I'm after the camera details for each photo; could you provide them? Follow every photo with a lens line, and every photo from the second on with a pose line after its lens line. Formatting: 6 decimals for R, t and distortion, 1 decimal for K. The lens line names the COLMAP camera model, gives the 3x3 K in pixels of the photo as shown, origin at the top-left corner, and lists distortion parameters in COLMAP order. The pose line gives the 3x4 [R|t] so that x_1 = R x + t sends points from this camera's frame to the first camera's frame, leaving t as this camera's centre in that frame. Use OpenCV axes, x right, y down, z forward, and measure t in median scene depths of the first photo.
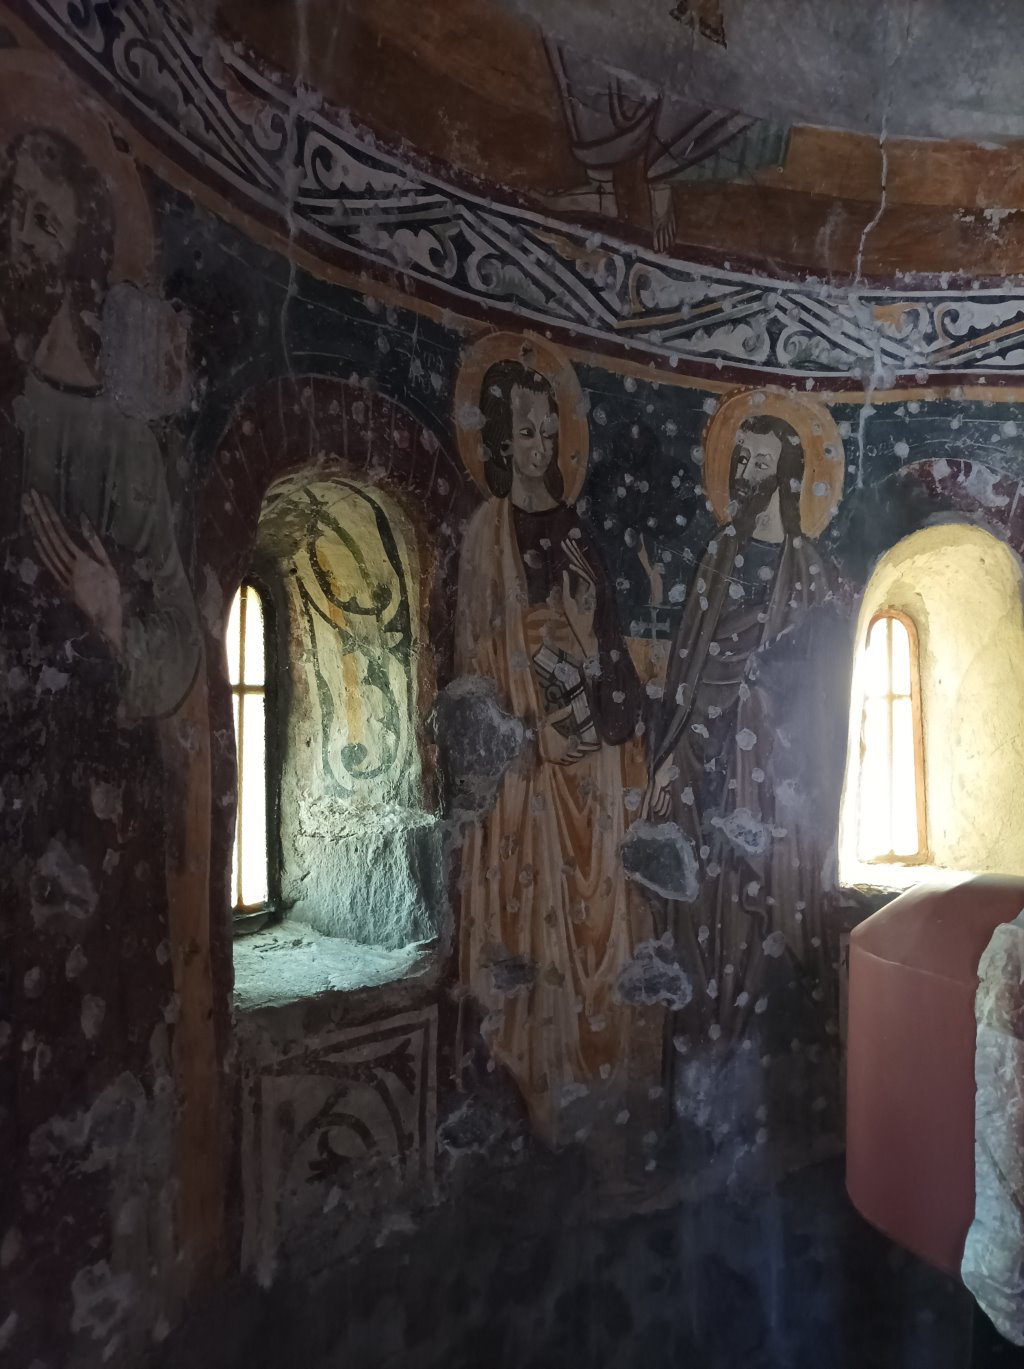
lens RADIAL K [[1016.2, 0, 512.8], [0, 1016.2, 682.9], [0, 0, 1]] dist [0.037636, -0.023919]
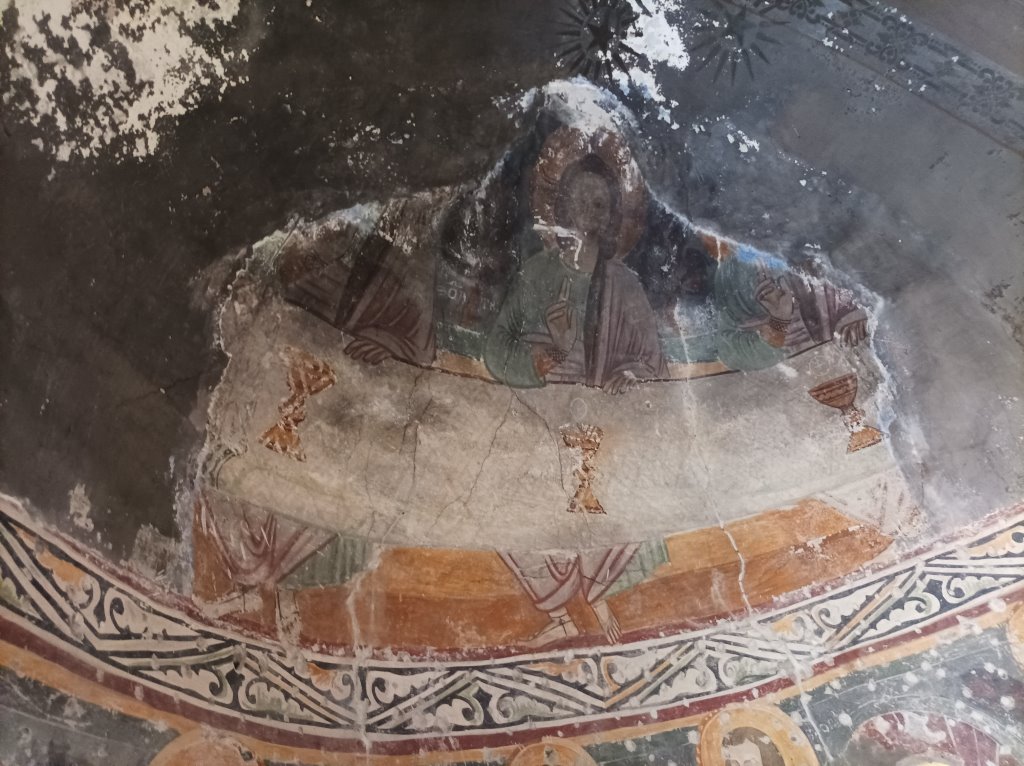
lens RADIAL K [[758.4, 0, 512.8], [0, 758.4, 384.6], [0, 0, 1]] dist [0.033630, -0.016853]
pose [[0.950209, -0.301540, 0.078592, 0.036600], [0.286631, 0.746825, -0.600079, -0.100164], [0.122253, 0.592728, 0.796070, -0.096245]]
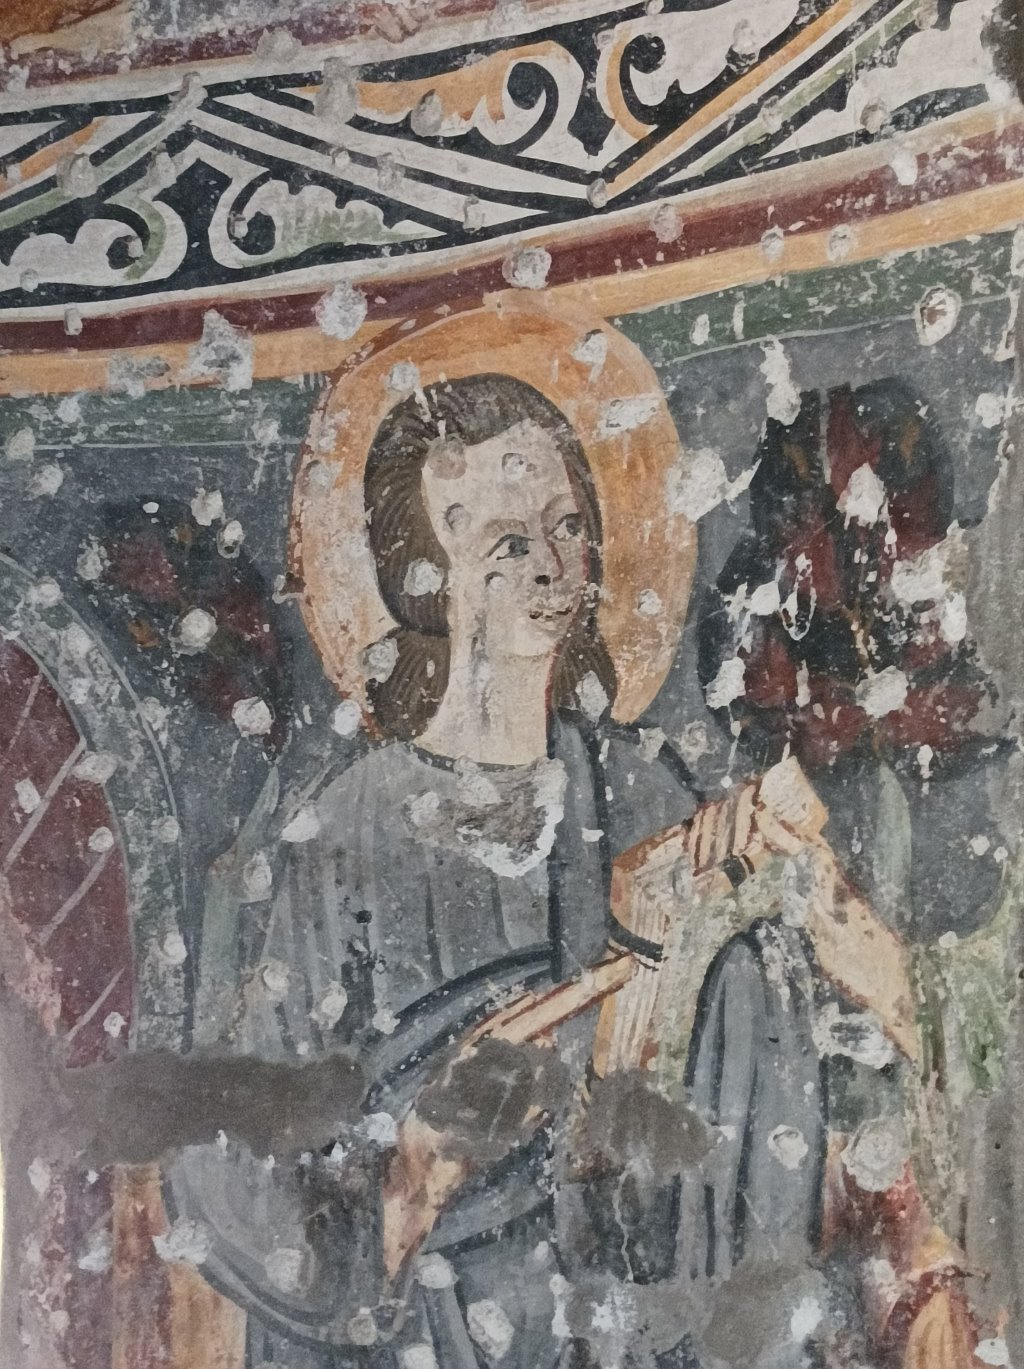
lens RADIAL K [[2336.9, 0, 512.0], [0, 2336.9, 684.5], [0, 0, 1]] dist [0.157035, -0.779377]
pose [[0.994417, -0.022212, -0.103158, 0.916624], [0.003515, 0.984025, -0.177998, -0.031107], [0.105464, 0.176641, 0.978609, 0.275358]]
